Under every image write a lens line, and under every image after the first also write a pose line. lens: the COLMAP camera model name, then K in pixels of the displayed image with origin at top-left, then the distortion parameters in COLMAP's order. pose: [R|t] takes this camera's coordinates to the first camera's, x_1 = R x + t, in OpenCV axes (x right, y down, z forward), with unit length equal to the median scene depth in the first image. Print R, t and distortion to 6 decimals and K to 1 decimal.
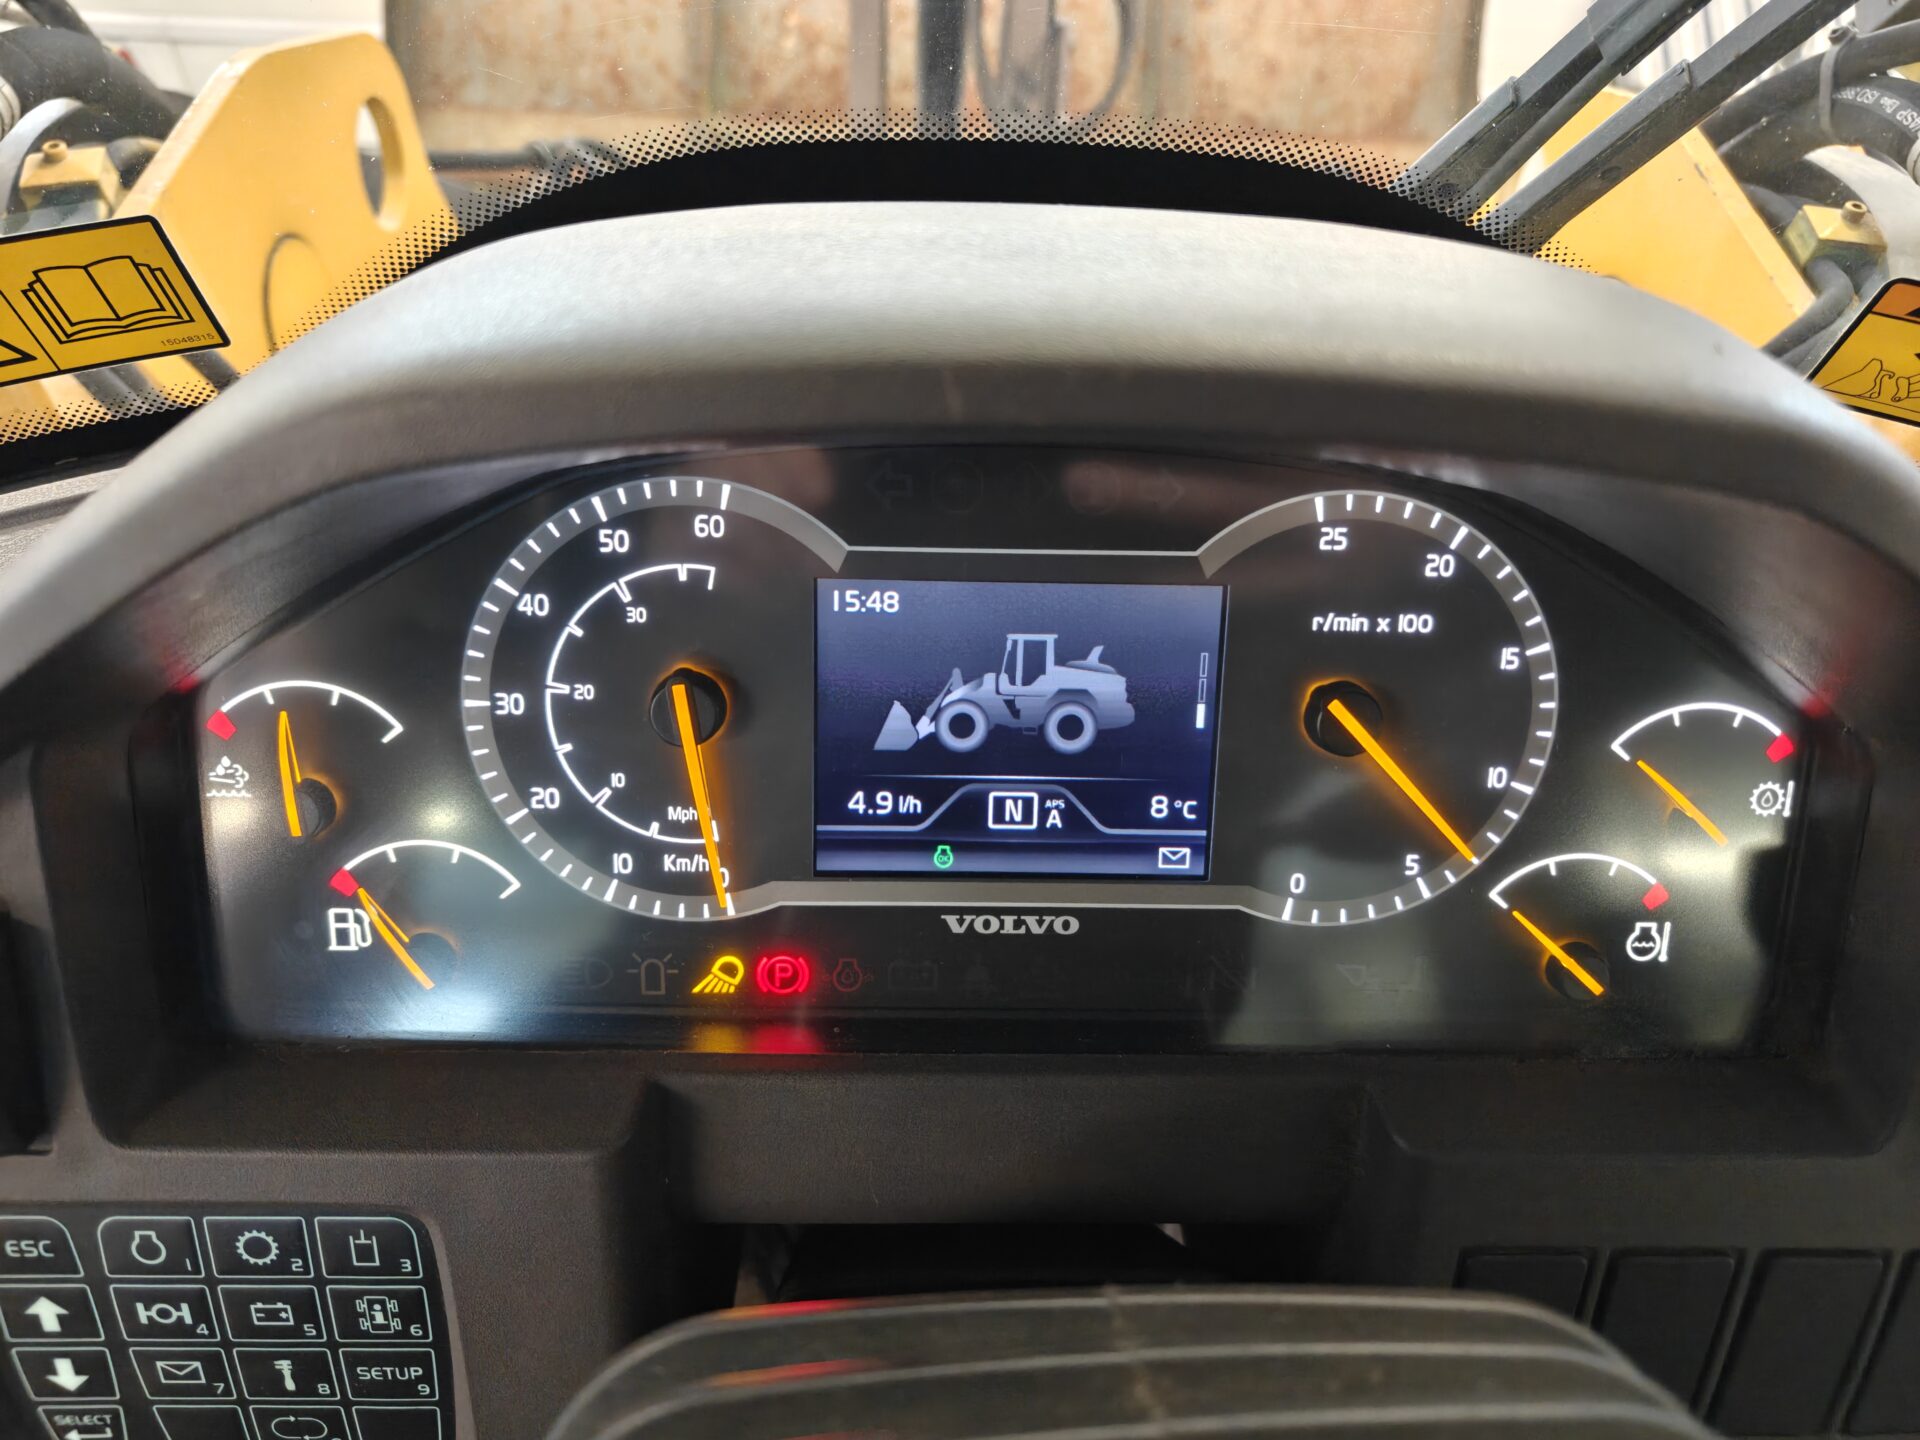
lens RADIAL K [[1290.4, 0, 952.1], [0, 1290.4, 708.1], [0, 0, 1]] dist [0.023677, -0.019349]
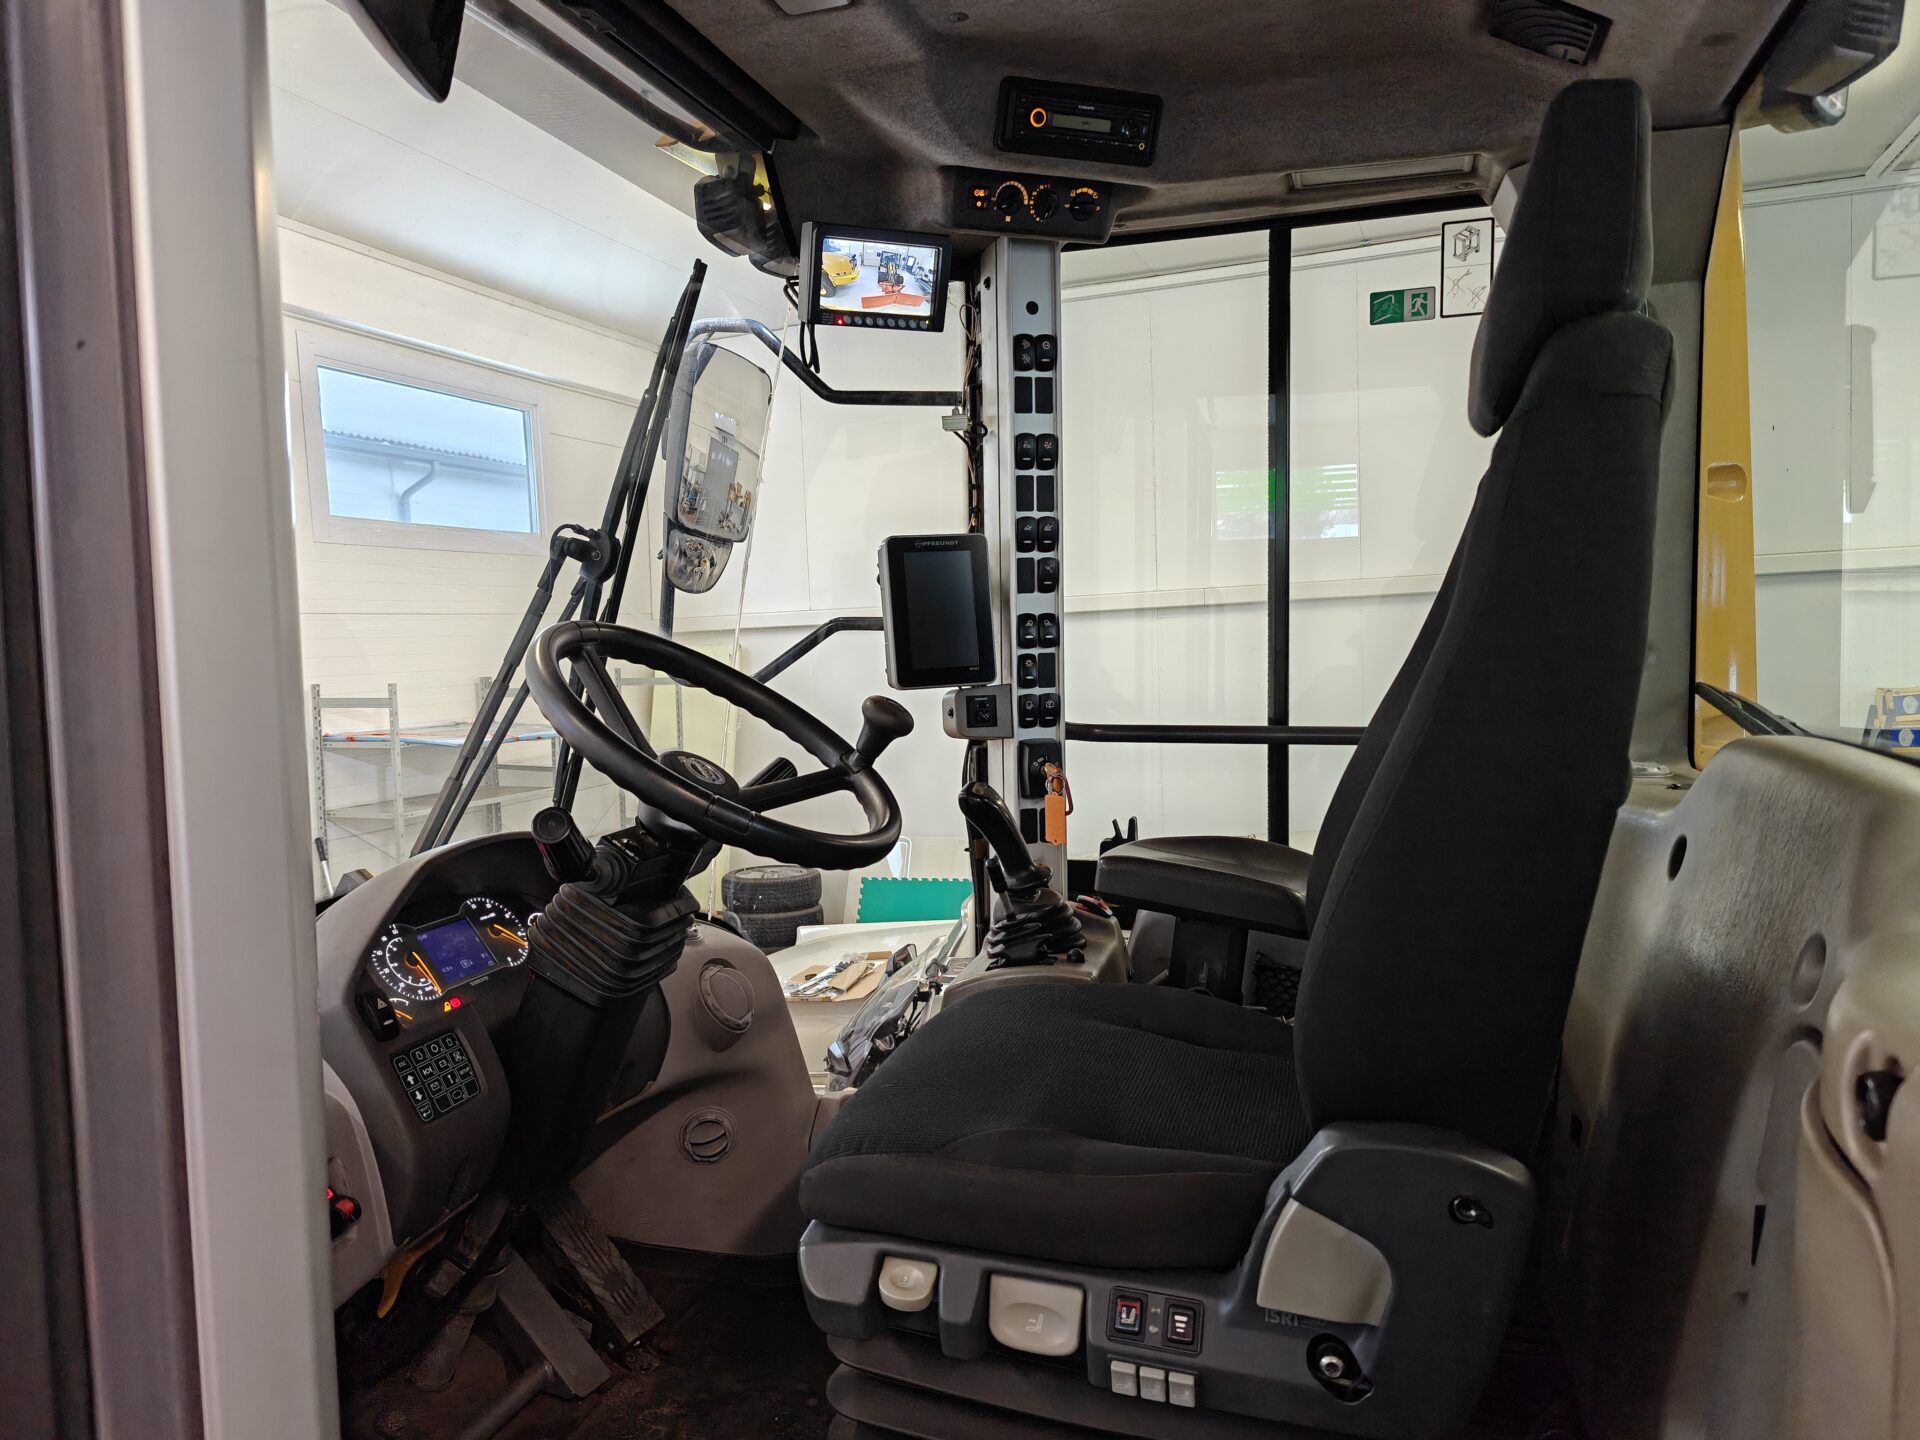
lens RADIAL K [[1290.4, 0, 941.9], [0, 1290.4, 729.8], [0, 0, 1]] dist [0.023677, -0.019349]
pose [[0.308808, -0.110227, 0.944716, -4.279197], [0.755371, 0.632000, -0.173175, 1.881889], [-0.577972, 0.767089, 0.278429, -2.311766]]
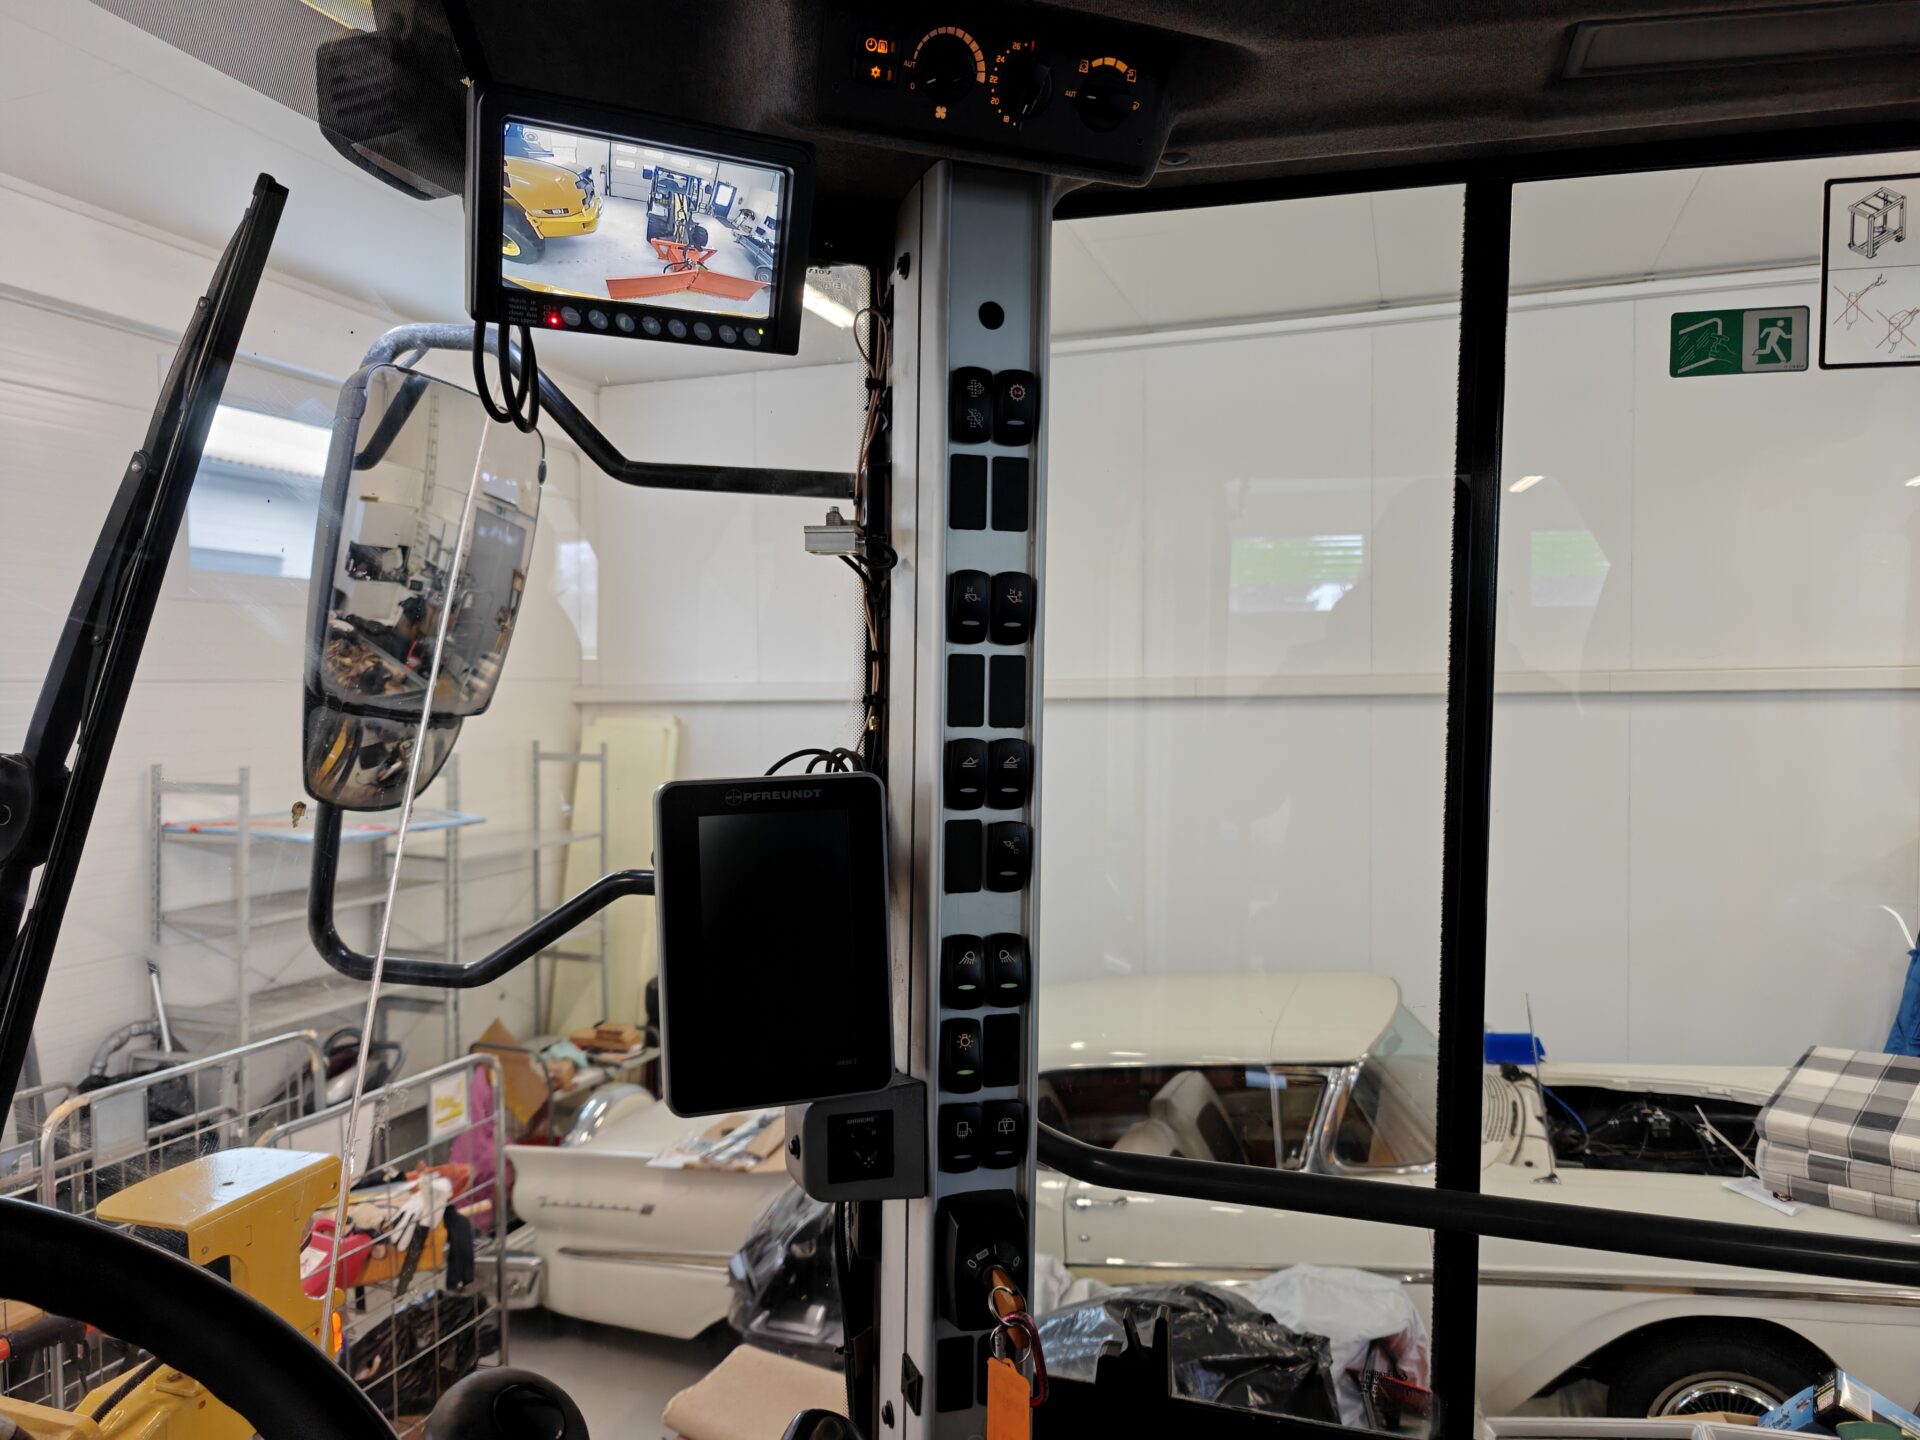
lens RADIAL K [[1290.4, 0, 951.5], [0, 1290.4, 734.2], [0, 0, 1]] dist [0.023677, -0.019349]
pose [[0.286722, -0.069027, 0.955524, -0.733593], [0.739605, 0.649897, -0.174983, 0.861662], [-0.608913, 0.756882, 0.237392, -2.305630]]
